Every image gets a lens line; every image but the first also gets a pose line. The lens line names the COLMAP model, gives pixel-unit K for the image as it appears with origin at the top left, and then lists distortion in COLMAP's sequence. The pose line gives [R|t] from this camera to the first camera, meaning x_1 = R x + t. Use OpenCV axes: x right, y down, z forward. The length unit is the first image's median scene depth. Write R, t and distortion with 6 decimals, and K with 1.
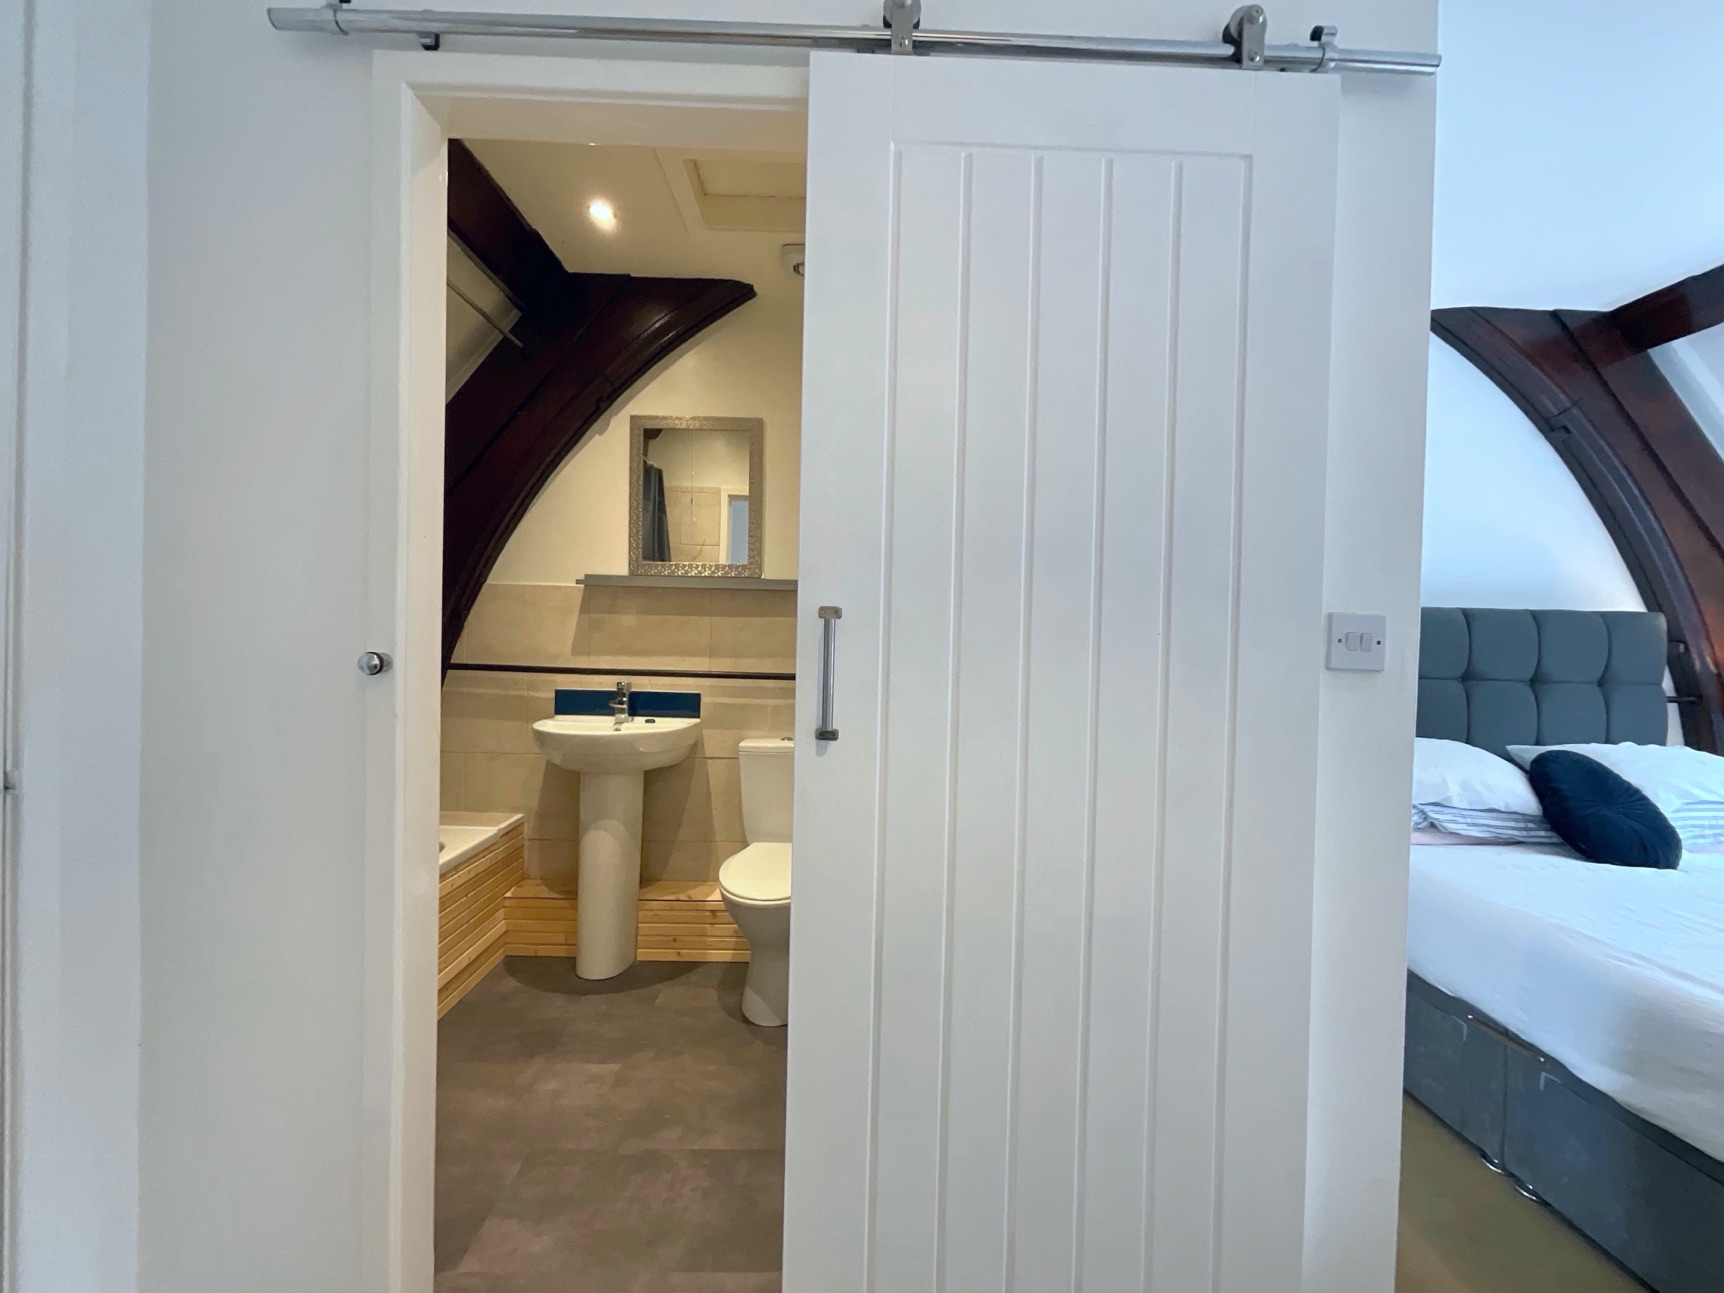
lens RADIAL K [[698.4, 0, 862.0], [0, 698.4, 646.5], [0, 0, 1]] dist [-0.003258, 0.000635]
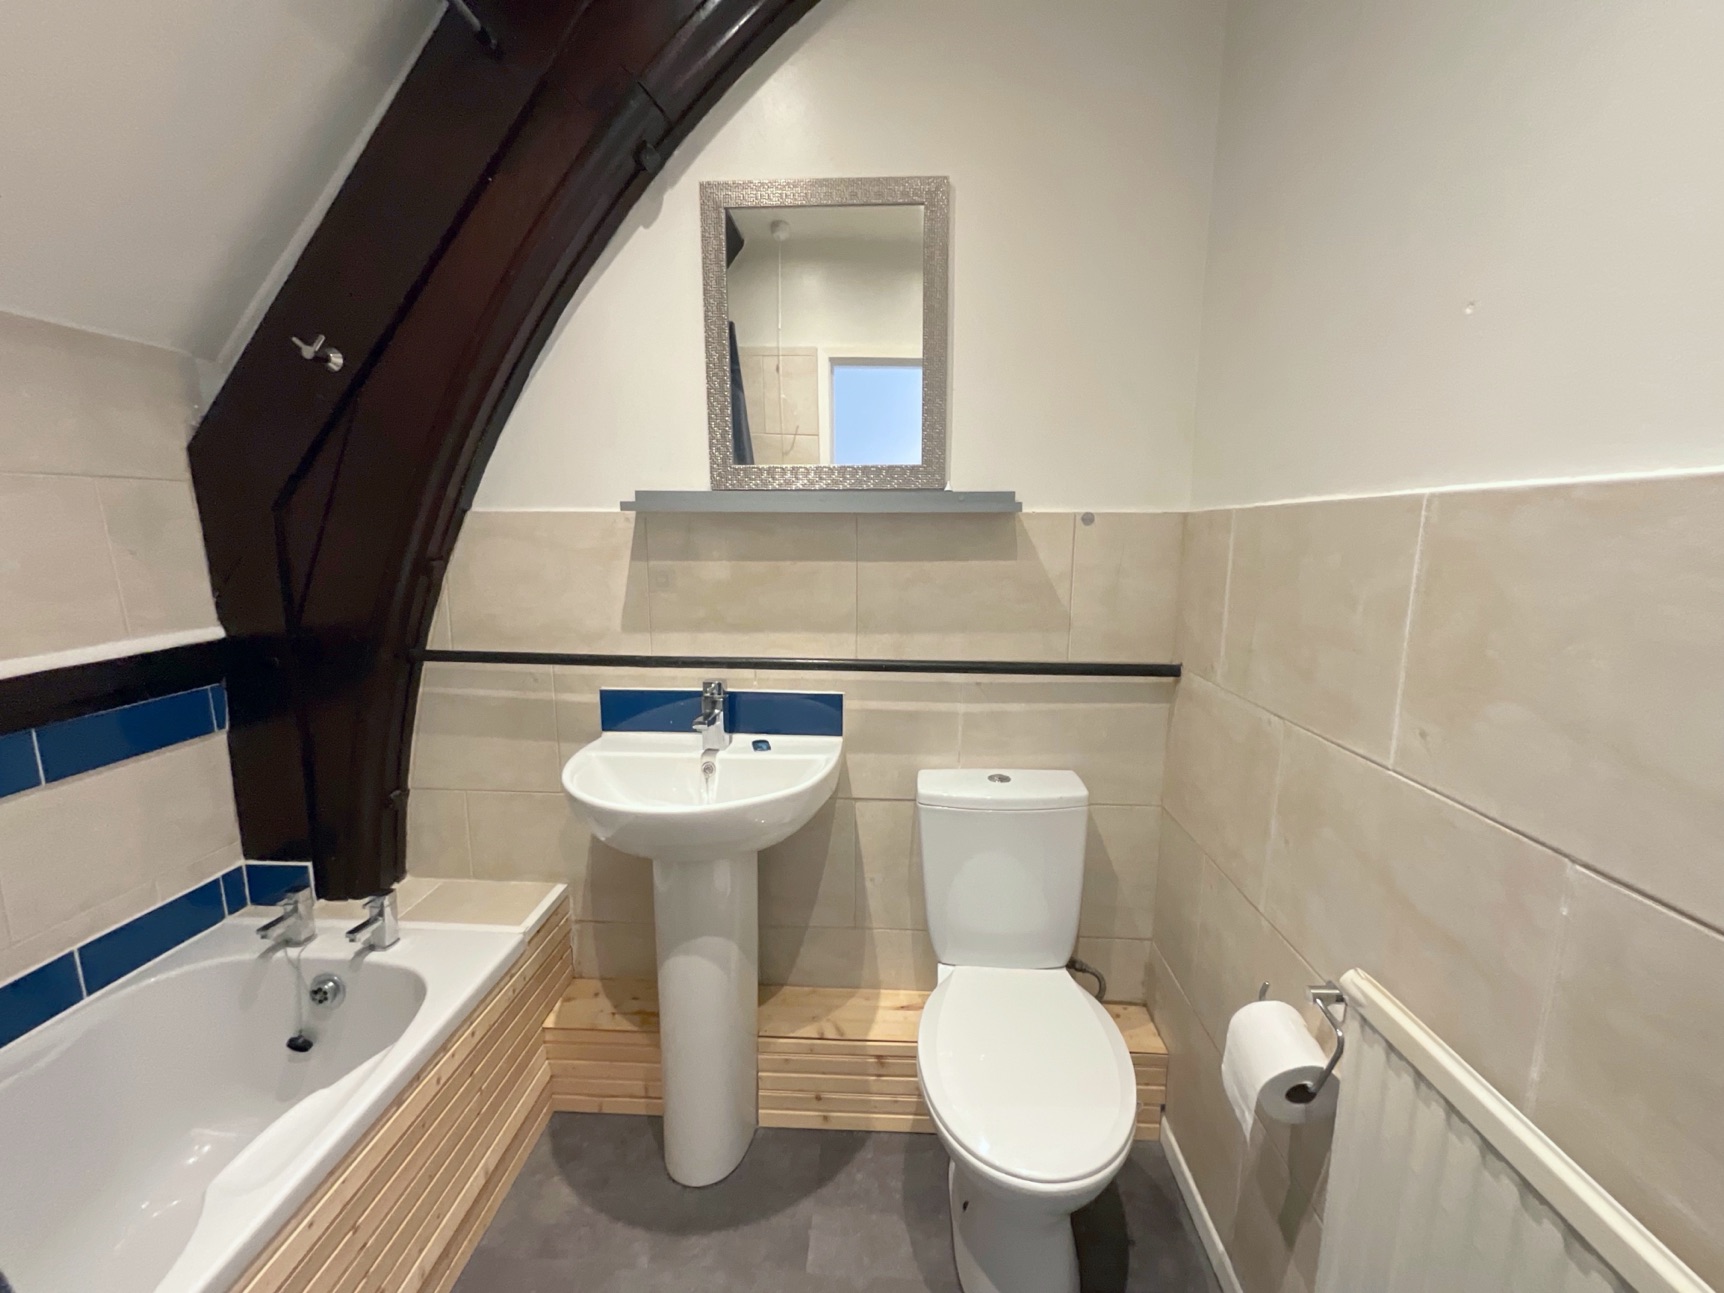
lens RADIAL K [[677.3, 0, 862.0], [0, 677.3, 646.5], [0, 0, 1]] dist [-0.003301, 0.000037]
pose [[0.997589, -0.008558, -0.068863, -0.177289], [0.018502, 0.989245, 0.145095, -0.055043], [0.066881, -0.146019, 0.987018, 0.452172]]
